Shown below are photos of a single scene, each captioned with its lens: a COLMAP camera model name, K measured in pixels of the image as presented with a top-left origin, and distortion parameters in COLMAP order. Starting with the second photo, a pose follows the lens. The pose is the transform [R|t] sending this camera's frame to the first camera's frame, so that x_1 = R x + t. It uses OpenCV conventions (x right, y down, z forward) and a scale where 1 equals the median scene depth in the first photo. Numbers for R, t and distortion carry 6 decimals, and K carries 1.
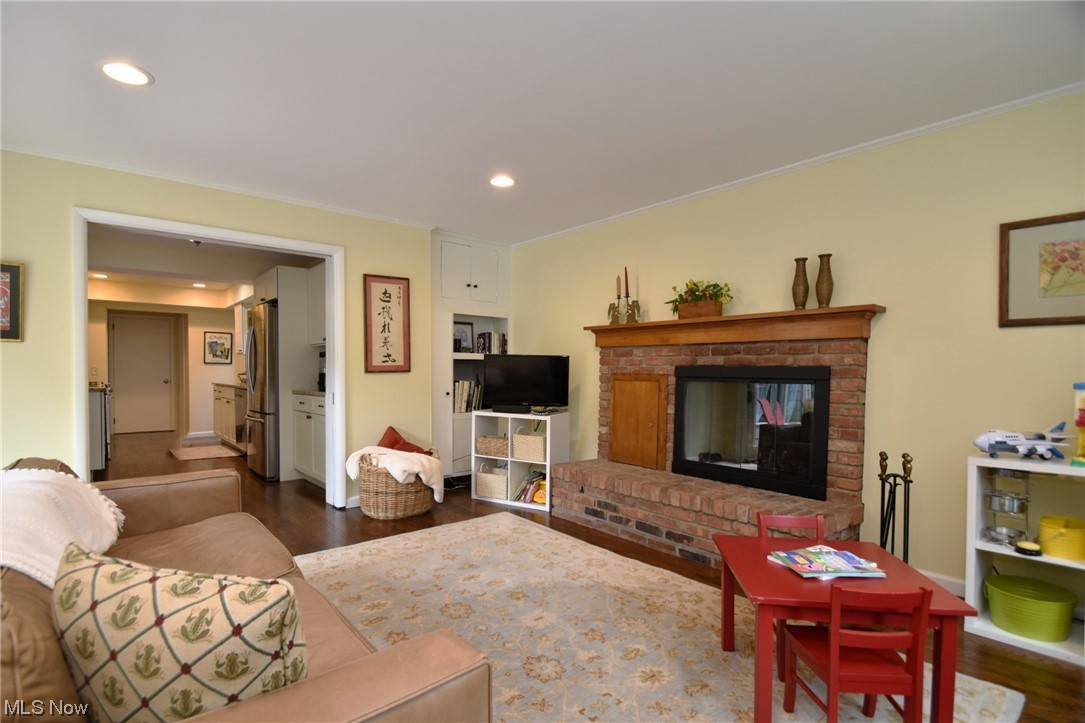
lens RADIAL K [[501.2, 0, 541.0], [0, 501.2, 365.7], [0, 0, 1]] dist [-0.001337, -0.000090]
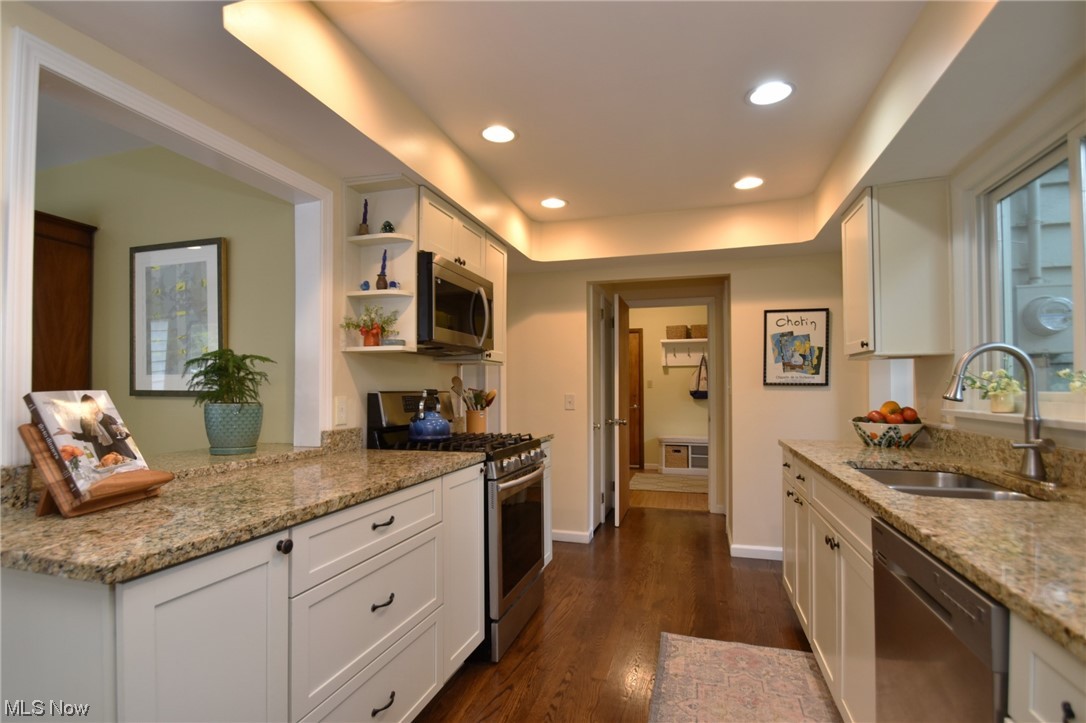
lens RADIAL K [[531.3, 0, 533.7], [0, 531.3, 386.6], [0, 0, 1]] dist [0.000801, 0.000032]
pose [[0.515793, -0.008580, -0.856670, -0.386682], [0.001206, 0.999956, -0.009289, 0.000375], [0.856712, 0.003758, 0.515781, 0.598482]]
